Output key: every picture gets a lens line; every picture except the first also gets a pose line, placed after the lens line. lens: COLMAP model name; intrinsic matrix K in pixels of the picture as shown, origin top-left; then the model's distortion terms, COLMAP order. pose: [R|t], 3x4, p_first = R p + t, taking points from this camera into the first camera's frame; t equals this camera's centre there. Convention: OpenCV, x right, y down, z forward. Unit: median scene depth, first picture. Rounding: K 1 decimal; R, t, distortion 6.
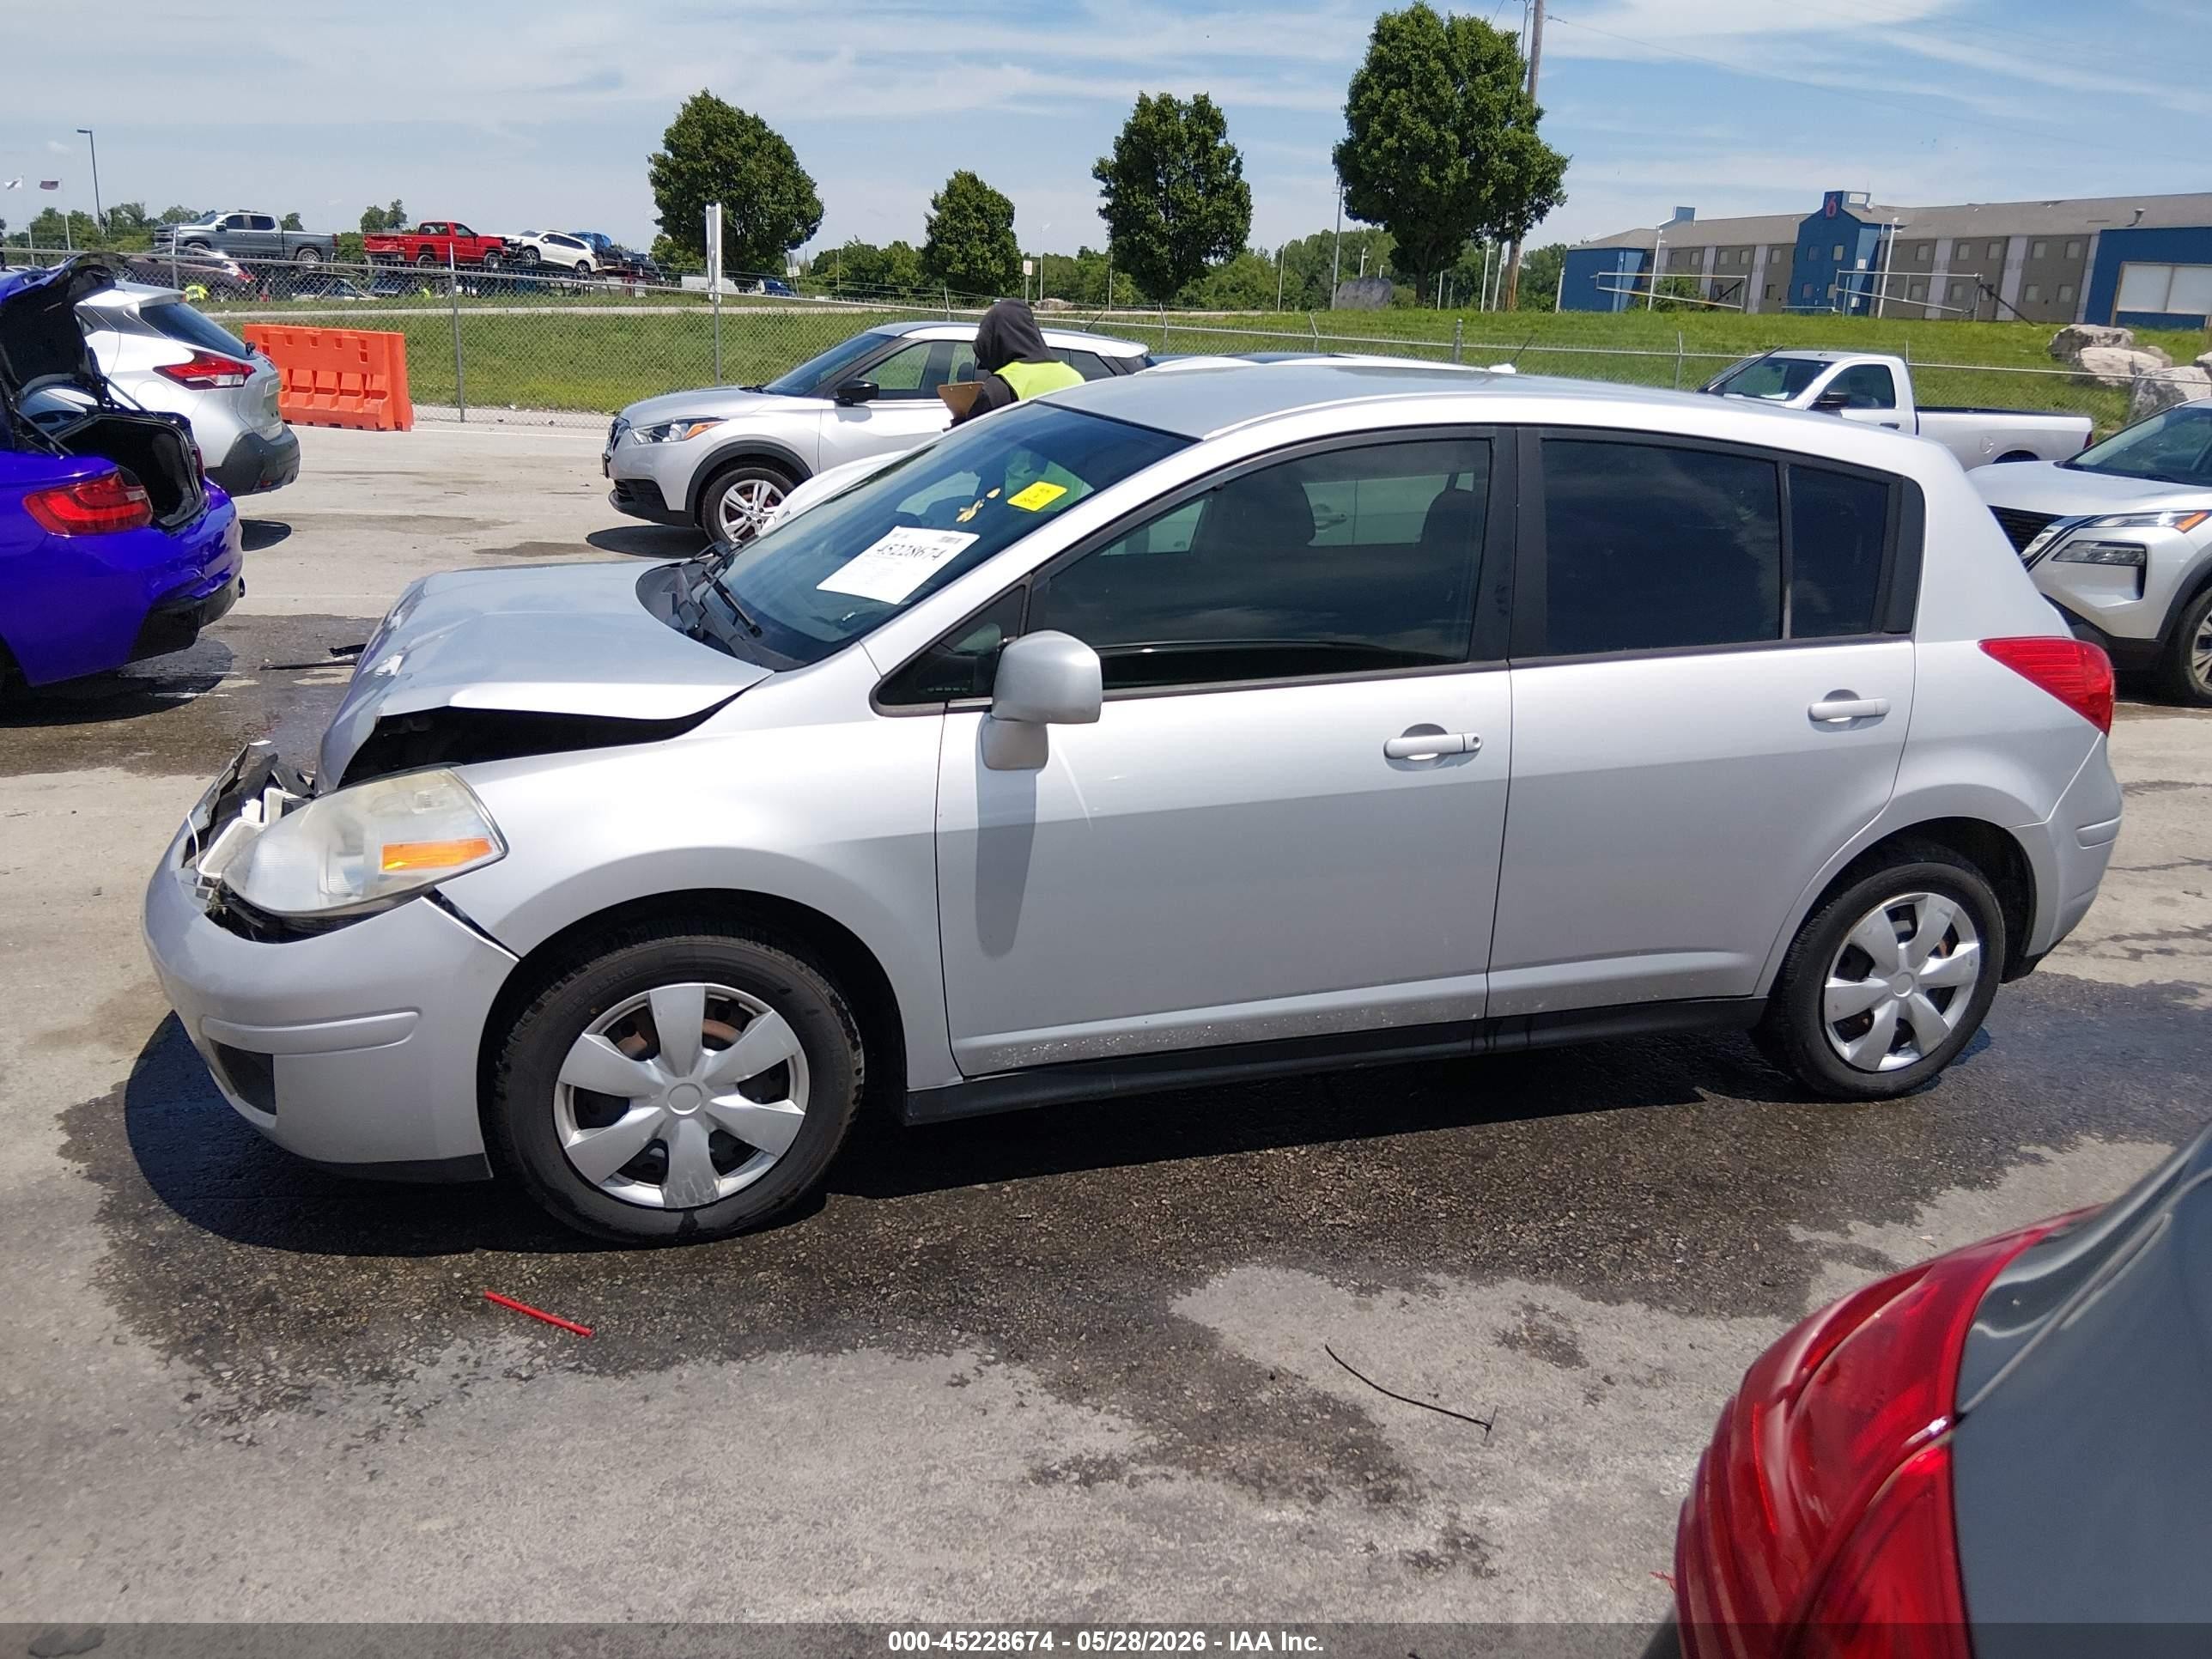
lens RADIAL K [[1681.9, 0, 1124.8], [0, 1681.9, 817.6], [0, 0, 1]] dist [0.044098, -0.081186]
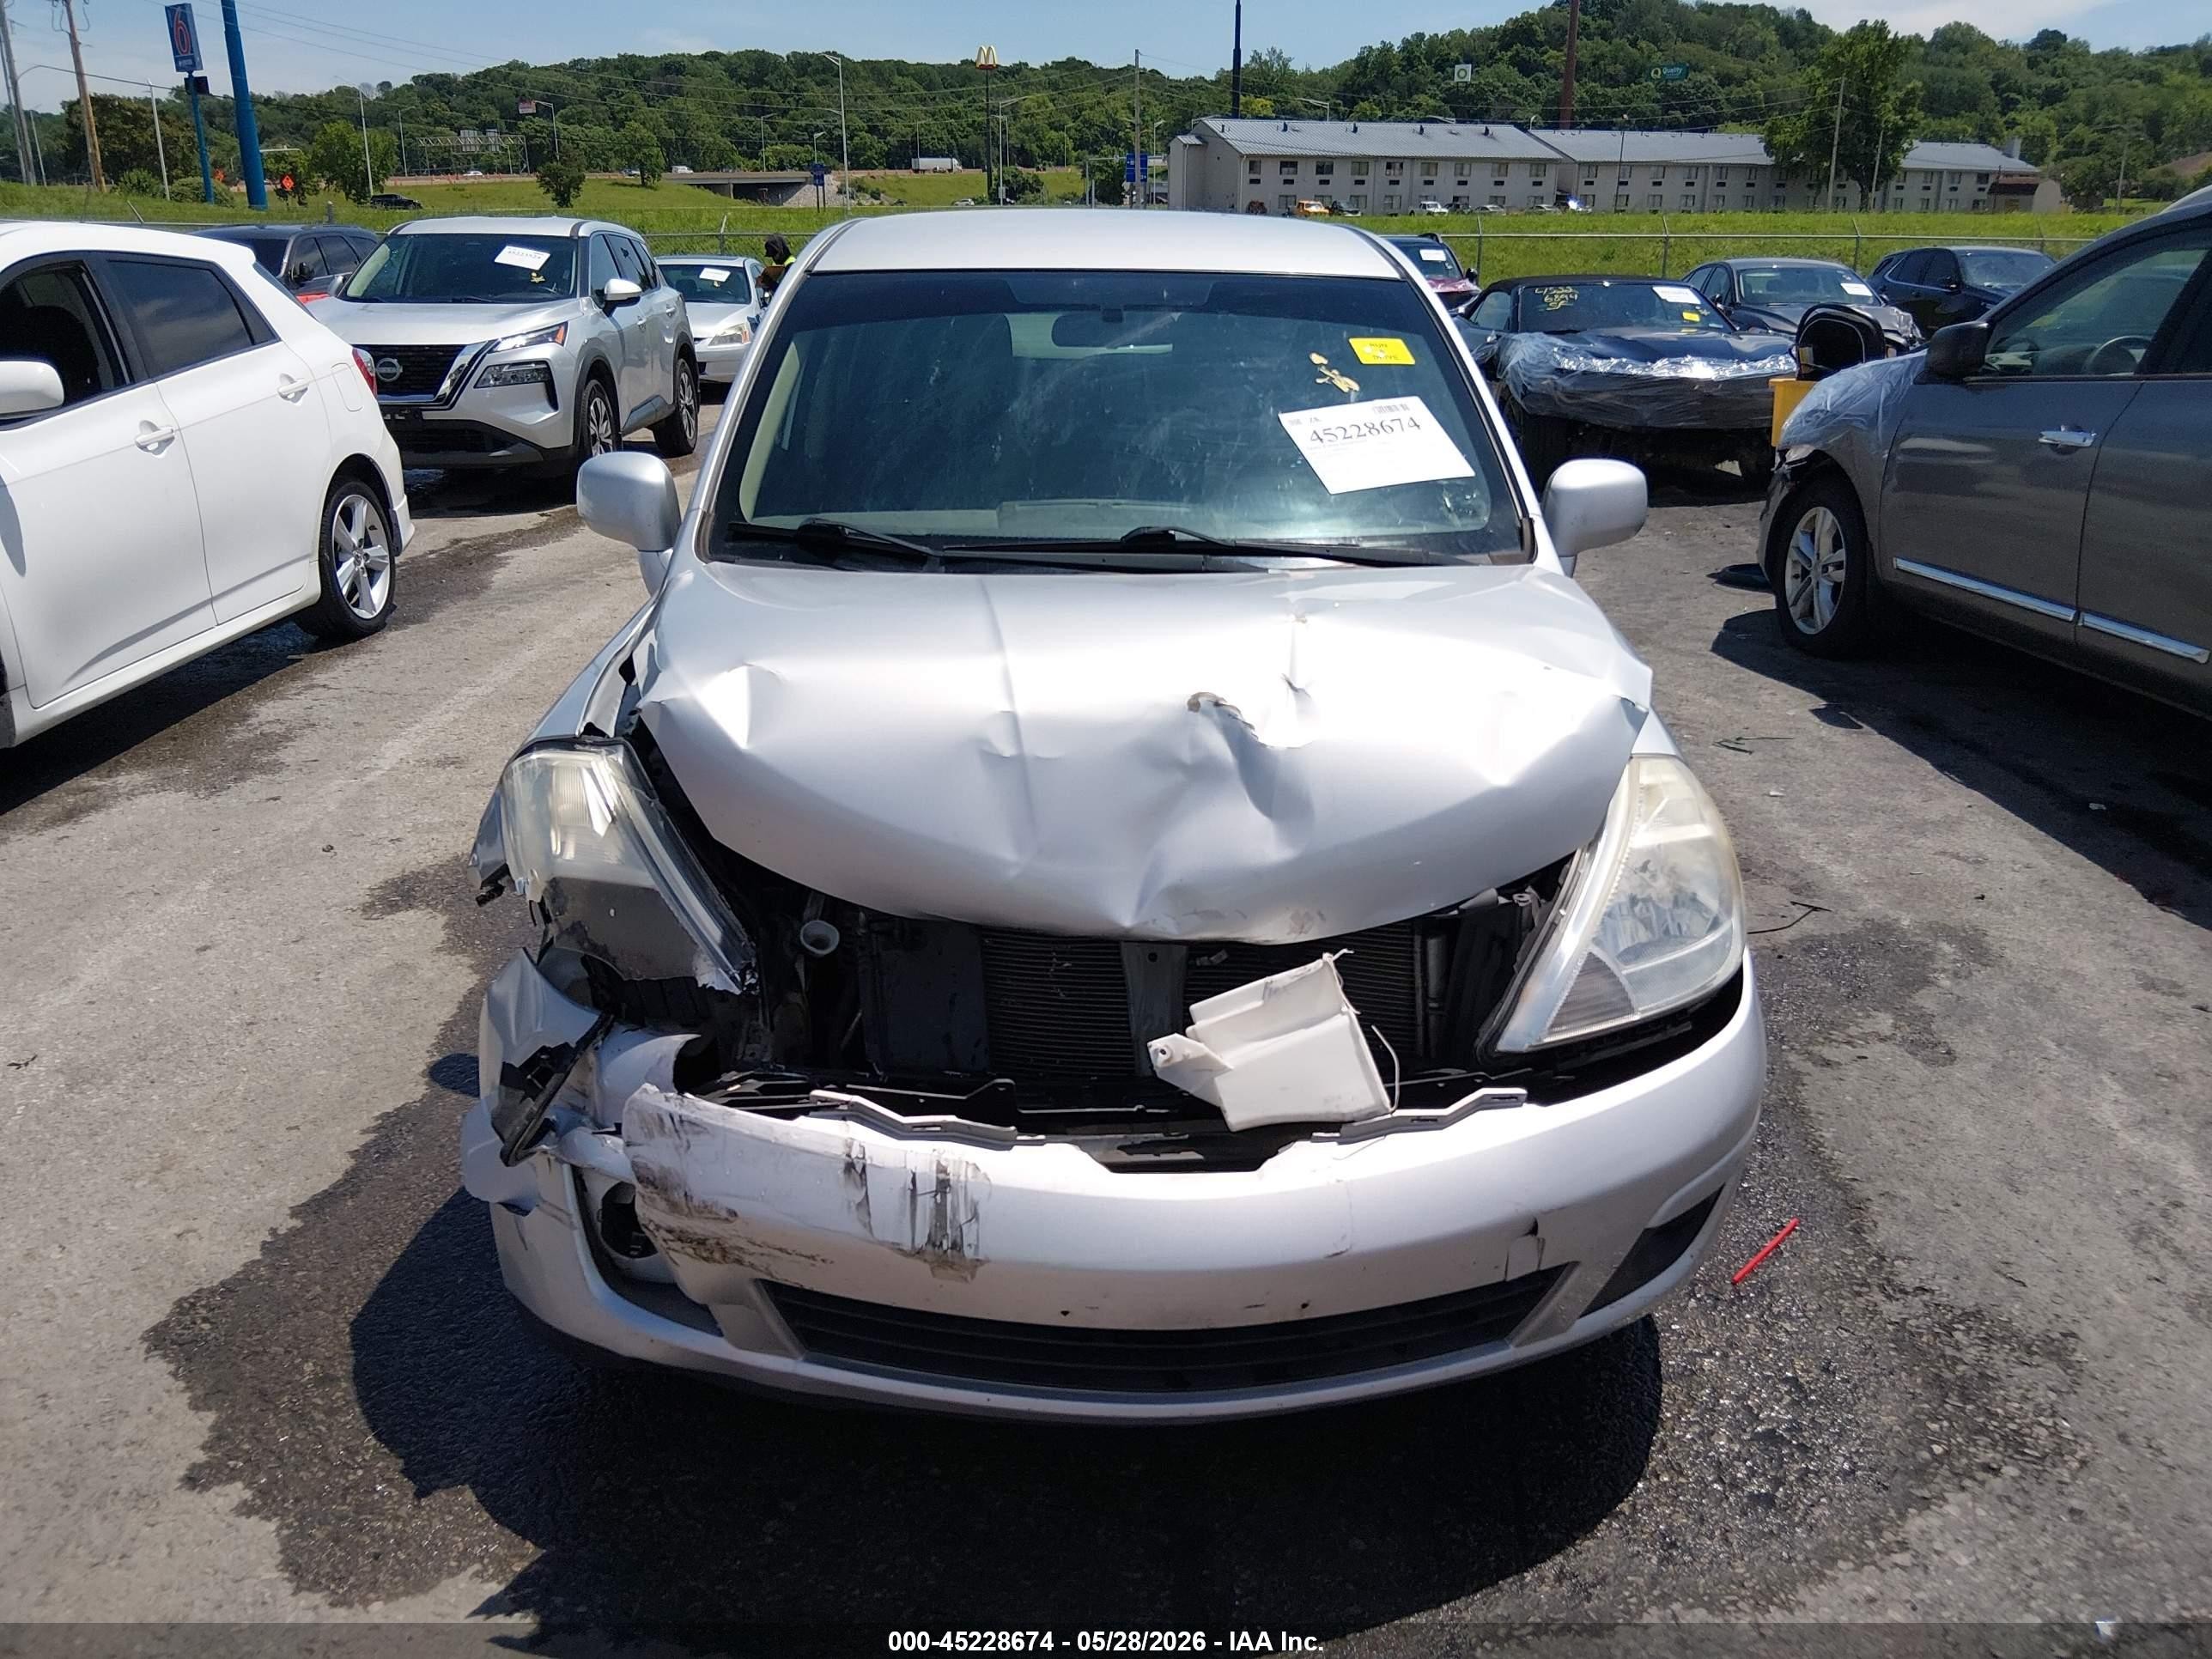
lens RADIAL K [[1705.2, 0, 1124.7], [0, 1705.2, 816.2], [0, 0, 1]] dist [0.019184, -0.053957]
pose [[0.284595, -0.357986, 0.889299, -1.008458], [0.279262, 0.918385, 0.280325, -0.248635], [-0.917071, 0.168568, 0.361339, 0.783611]]
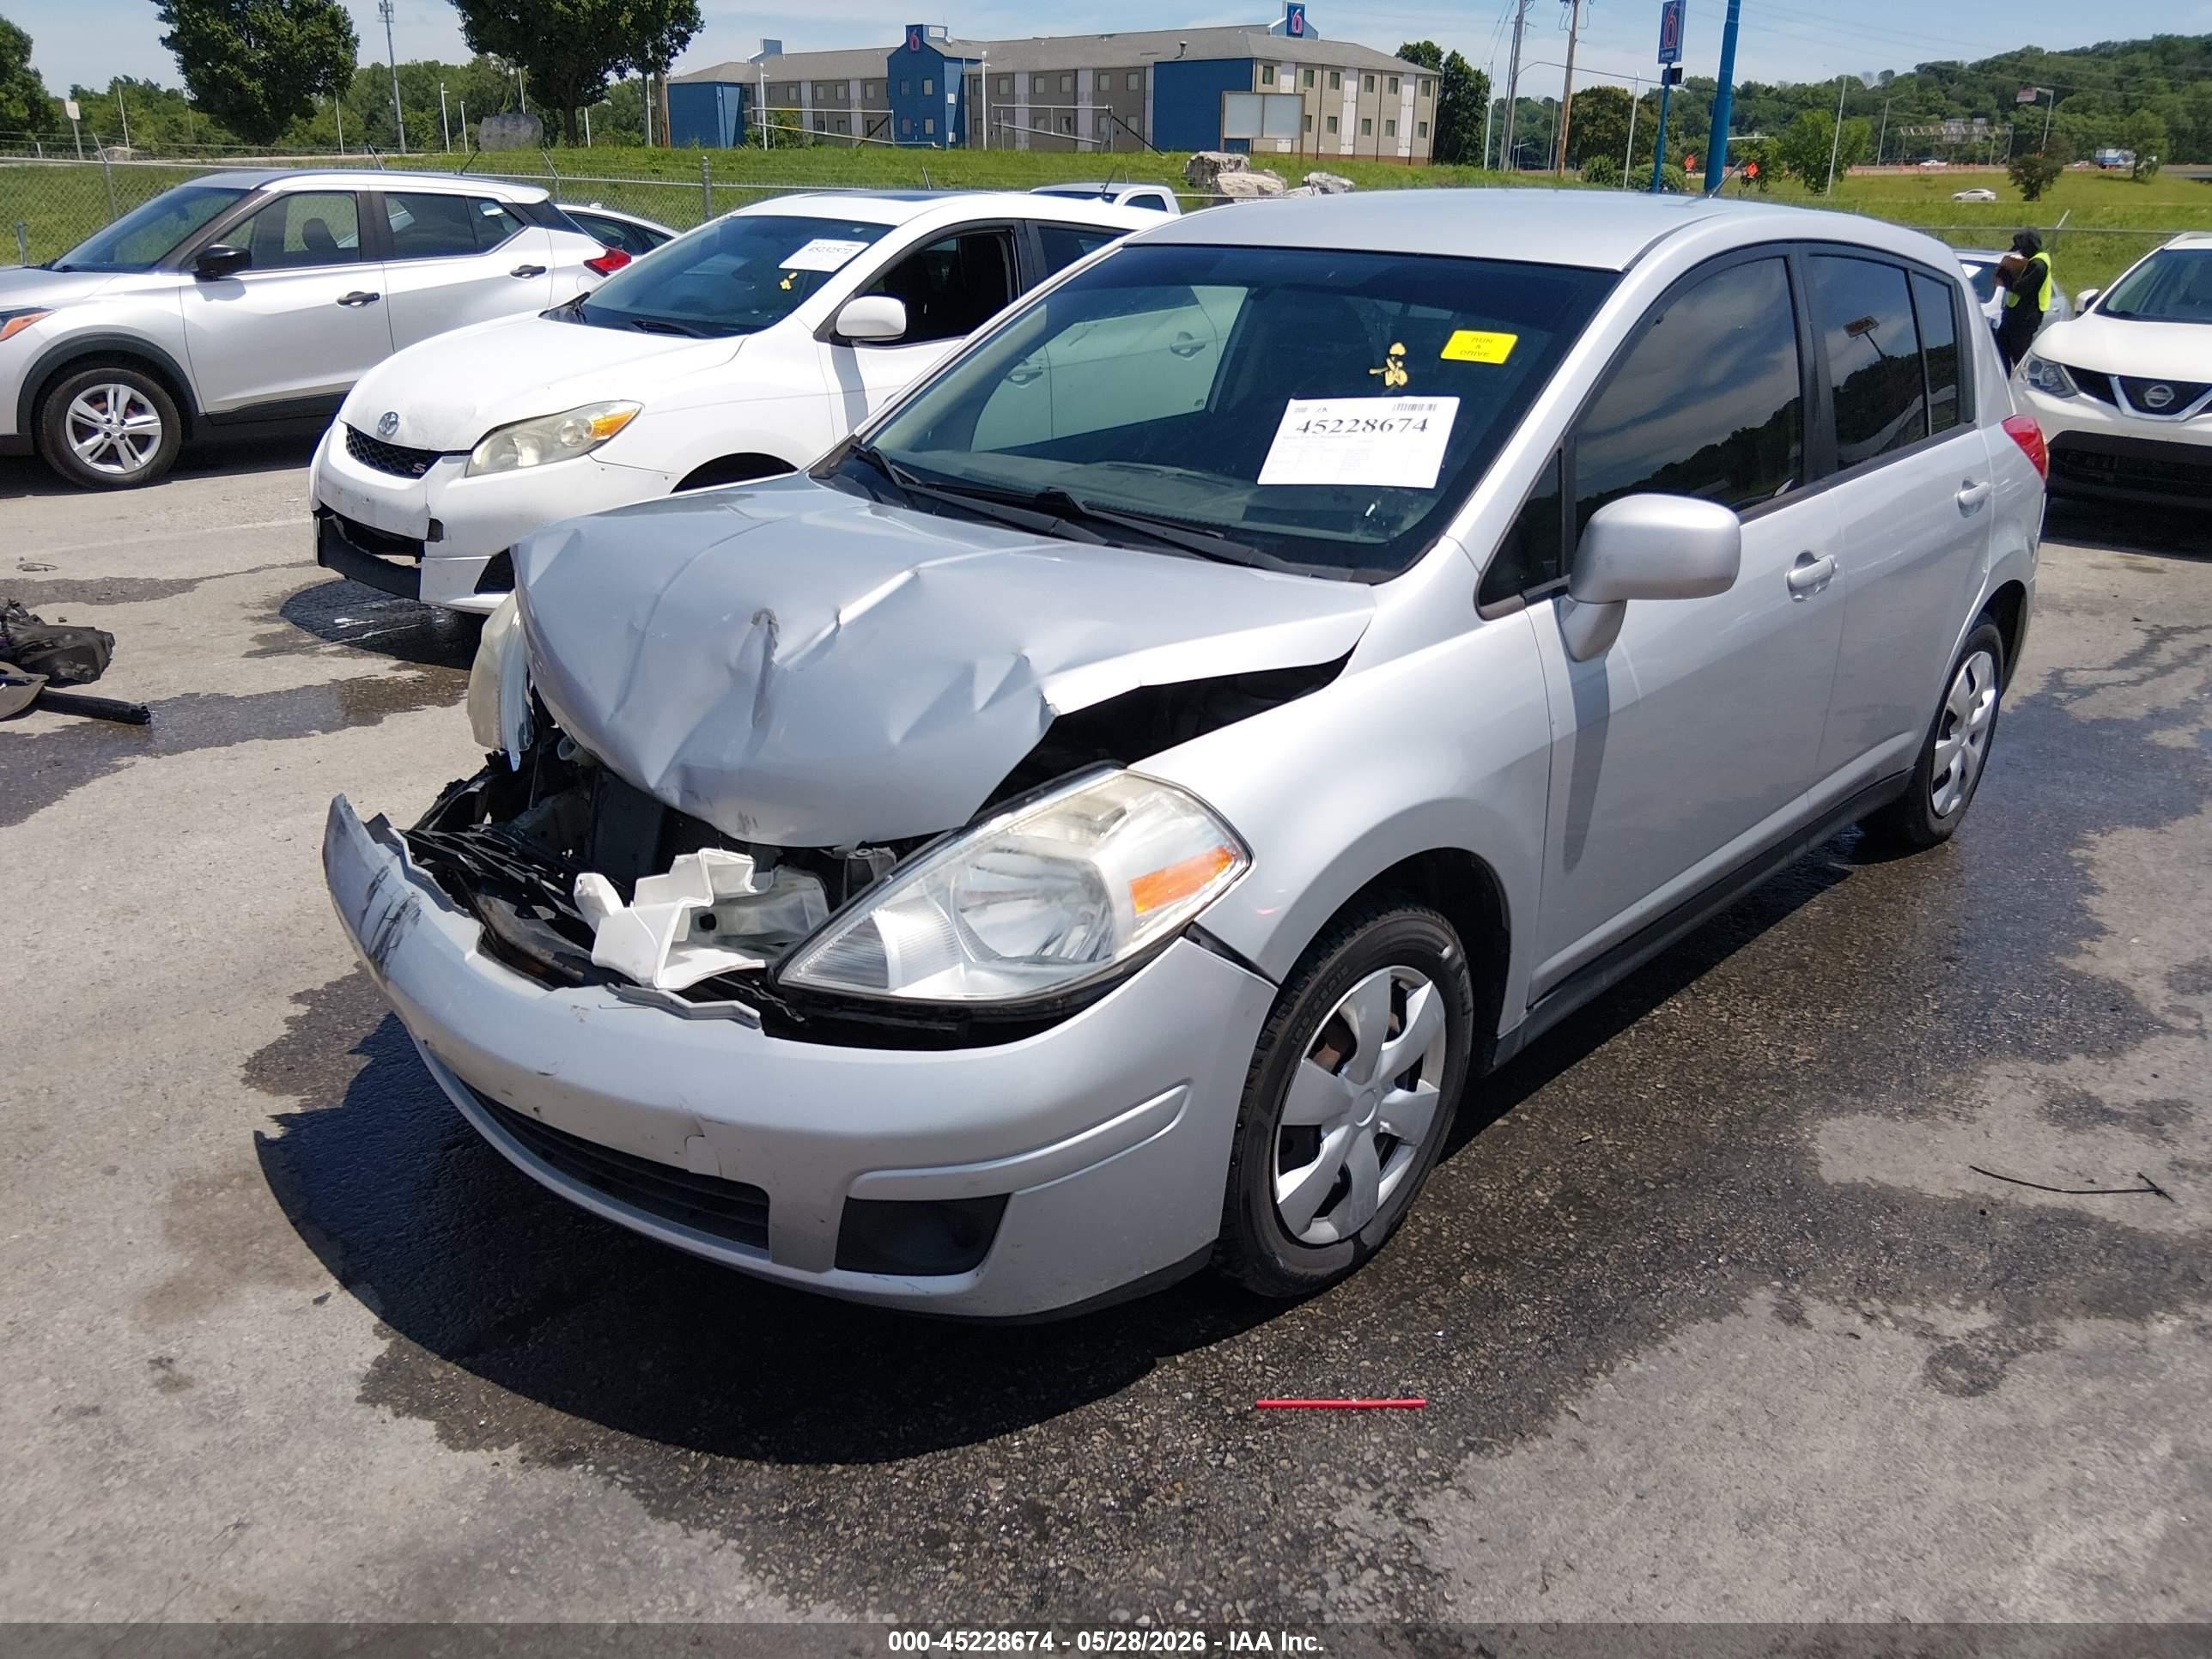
lens RADIAL K [[1681.9, 0, 1117.7], [0, 1681.9, 825.3], [0, 0, 1]] dist [0.044098, -0.081186]
pose [[0.876946, -0.196006, 0.438802, -0.619978], [0.156334, 0.979737, 0.125199, -0.082798], [-0.454451, -0.041193, 0.889819, 0.280295]]
